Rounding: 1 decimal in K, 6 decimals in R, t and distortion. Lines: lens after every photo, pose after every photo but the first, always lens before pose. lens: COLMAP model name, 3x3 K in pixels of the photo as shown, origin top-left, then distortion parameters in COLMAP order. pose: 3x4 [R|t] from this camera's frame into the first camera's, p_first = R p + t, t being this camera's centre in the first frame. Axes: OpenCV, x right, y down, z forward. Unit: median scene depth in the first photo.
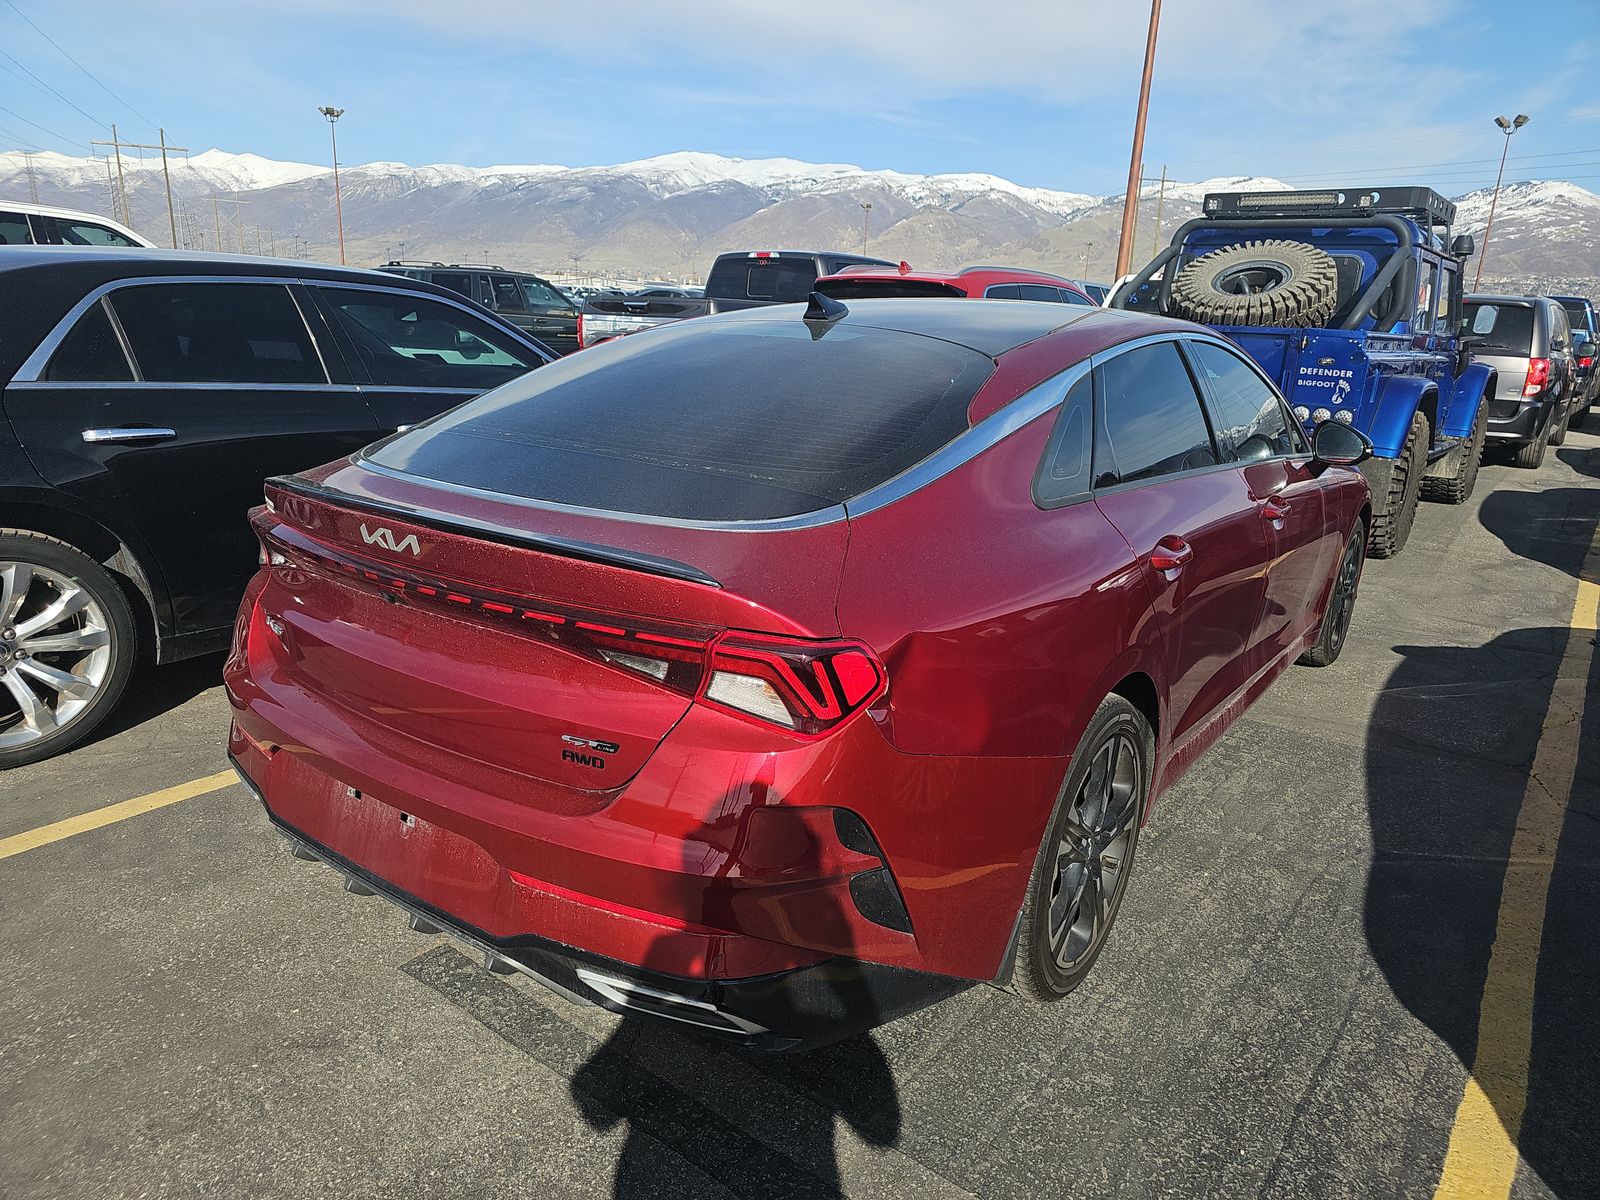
lens RADIAL K [[1064.7, 0, 797.8], [0, 1064.7, 603.3], [0, 0, 1]] dist [0.020438, -0.008903]
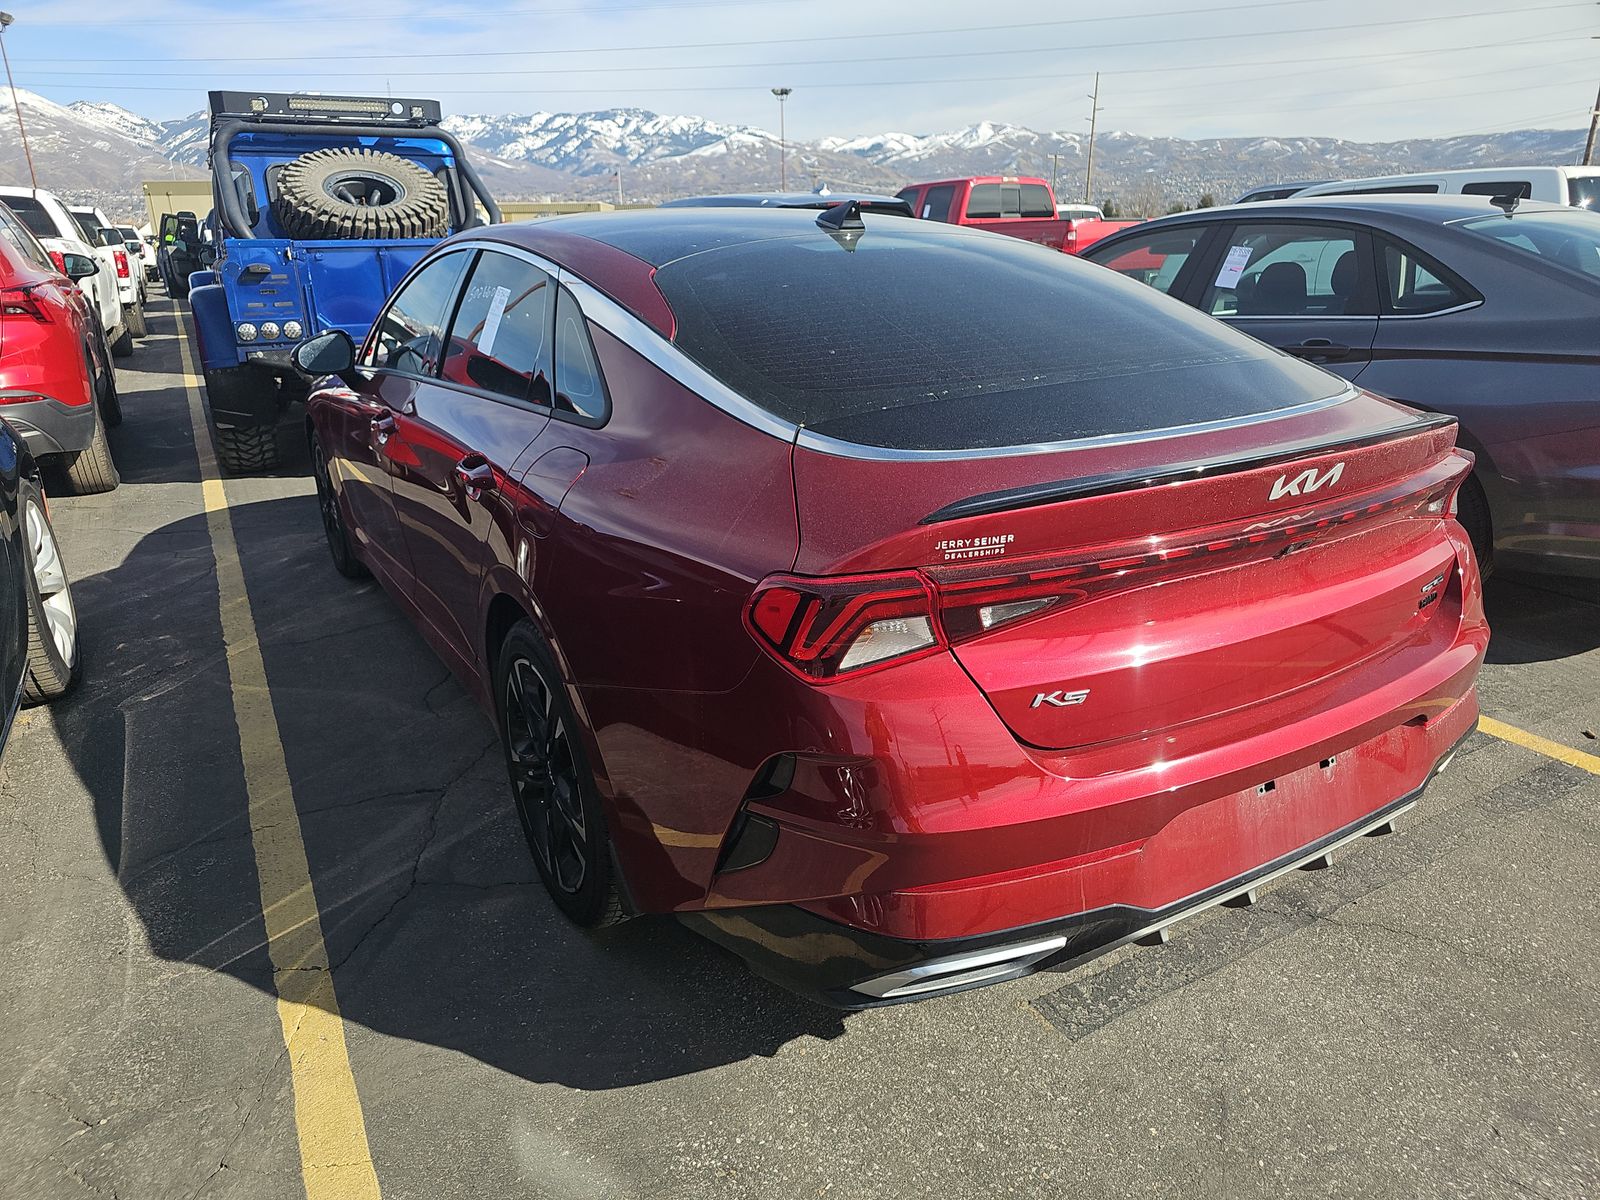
lens RADIAL K [[1064.7, 0, 793.4], [0, 1064.7, 604.3], [0, 0, 1]] dist [0.020438, -0.008903]
pose [[0.384661, -0.344718, 0.856274, -1.097284], [0.281174, 0.927323, 0.247009, -0.249394], [-0.879191, 0.145747, 0.453630, 0.801510]]
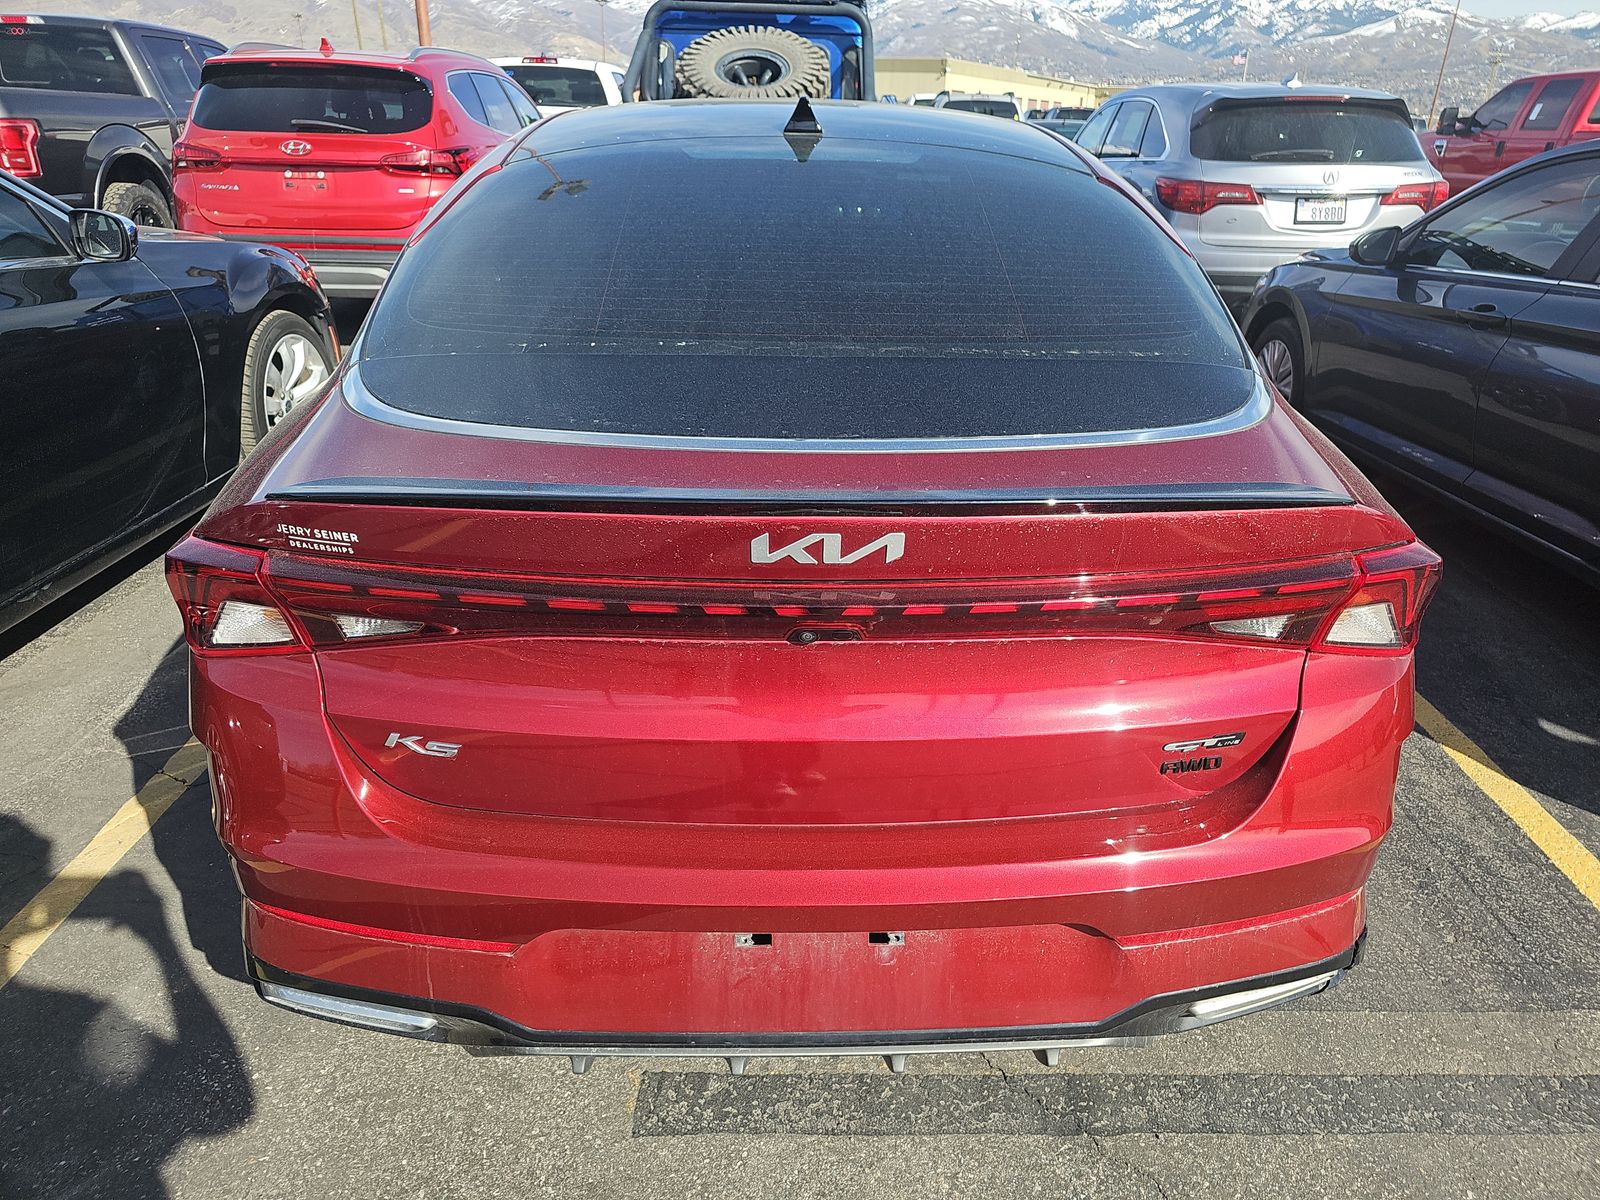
lens RADIAL K [[1064.7, 0, 820.1], [0, 1064.7, 608.8], [0, 0, 1]] dist [0.020438, -0.008903]
pose [[0.782214, -0.276511, 0.558286, -0.599856], [0.172604, 0.957216, 0.232260, -0.138052], [-0.598623, -0.085315, 0.796475, 0.415424]]
